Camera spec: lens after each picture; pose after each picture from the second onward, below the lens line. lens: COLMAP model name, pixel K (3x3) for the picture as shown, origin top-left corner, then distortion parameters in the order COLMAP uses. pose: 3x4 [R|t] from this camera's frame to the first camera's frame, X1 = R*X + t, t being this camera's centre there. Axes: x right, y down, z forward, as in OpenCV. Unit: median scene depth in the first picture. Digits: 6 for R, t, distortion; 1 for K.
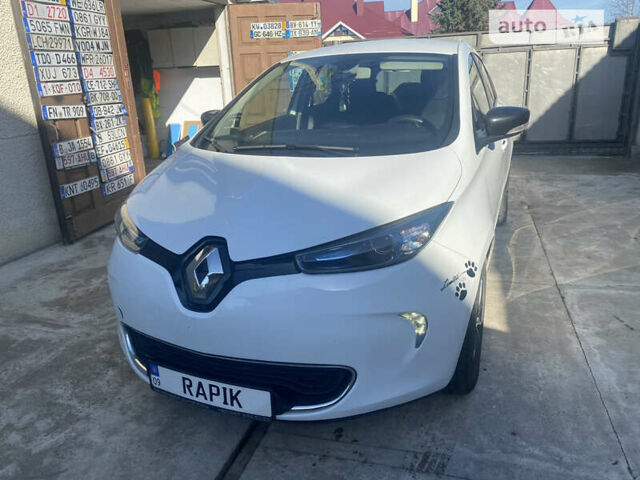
lens RADIAL K [[486.3, 0, 326.0], [0, 486.3, 241.7], [0, 0, 1]] dist [0.006574, 0.003054]
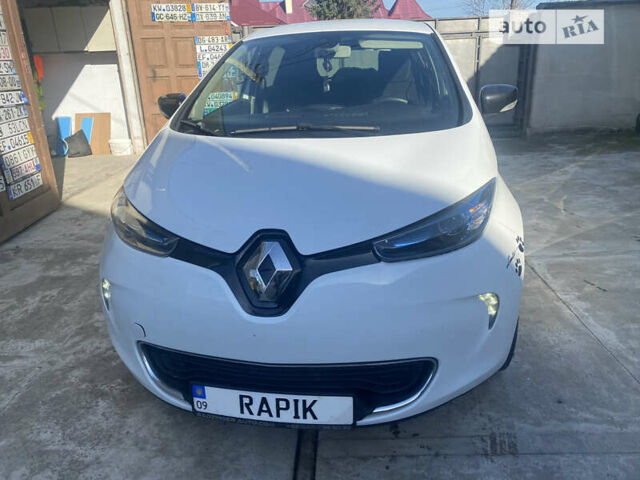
lens RADIAL K [[486.3, 0, 326.0], [0, 486.3, 241.7], [0, 0, 1]] dist [0.006574, 0.003054]
pose [[0.970823, -0.077874, 0.226801, -0.238670], [0.074675, 0.996950, 0.022665, -0.000531], [-0.227875, -0.005068, 0.973677, 0.095330]]
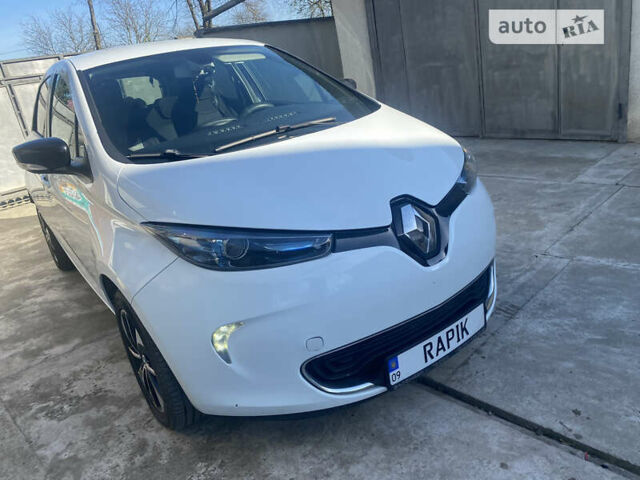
lens RADIAL K [[486.3, 0, 326.0], [0, 486.3, 241.7], [0, 0, 1]] dist [0.006574, 0.003054]
pose [[0.513696, -0.350422, 0.783148, -0.799800], [0.401781, 0.904769, 0.141299, -0.091078], [-0.758082, 0.242070, 0.605569, 0.382219]]
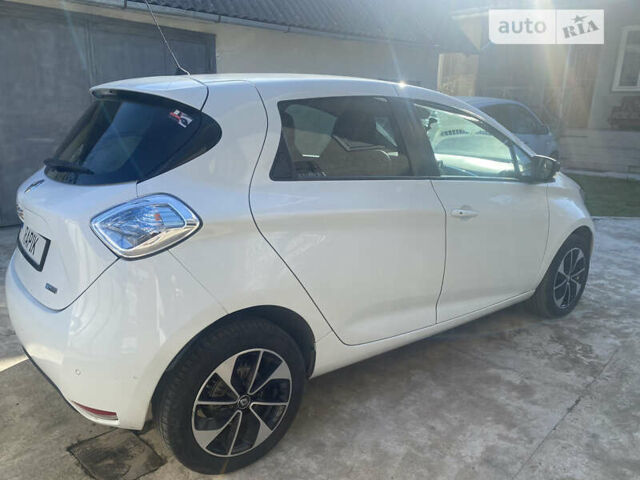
lens RADIAL K [[486.3, 0, 326.0], [0, 486.3, 241.7], [0, 0, 1]] dist [0.006574, 0.003054]
pose [[-0.863732, -0.121528, 0.489079, -0.449397], [0.178011, 0.834353, 0.521697, -0.893491], [-0.471465, 0.537668, -0.699023, 2.482786]]
